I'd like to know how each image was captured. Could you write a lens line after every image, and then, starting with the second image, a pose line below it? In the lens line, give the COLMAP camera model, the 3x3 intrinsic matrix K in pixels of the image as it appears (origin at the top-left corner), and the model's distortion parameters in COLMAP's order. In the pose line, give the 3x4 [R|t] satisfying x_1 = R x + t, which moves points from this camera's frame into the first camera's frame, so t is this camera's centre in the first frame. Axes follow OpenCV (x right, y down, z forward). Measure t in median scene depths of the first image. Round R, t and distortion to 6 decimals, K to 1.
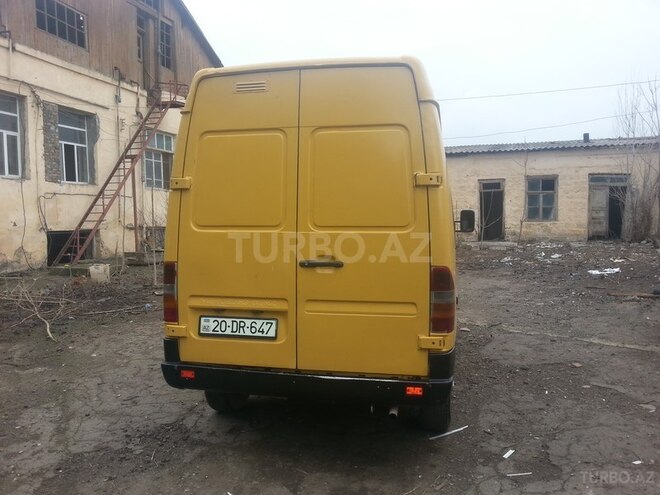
lens RADIAL K [[543.1, 0, 330.0], [0, 543.1, 247.5], [0, 0, 1]] dist [-0.012893, -0.002363]
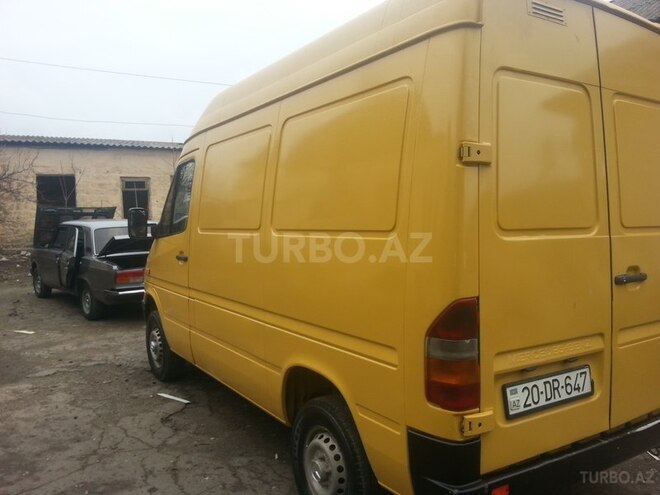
lens RADIAL K [[543.1, 0, 330.0], [0, 543.1, 247.5], [0, 0, 1]] dist [-0.012893, -0.002363]
pose [[0.694923, -0.036078, 0.718179, -0.779816], [0.038710, 0.999169, 0.012737, -0.035410], [-0.718042, 0.018949, 0.695742, 0.735599]]
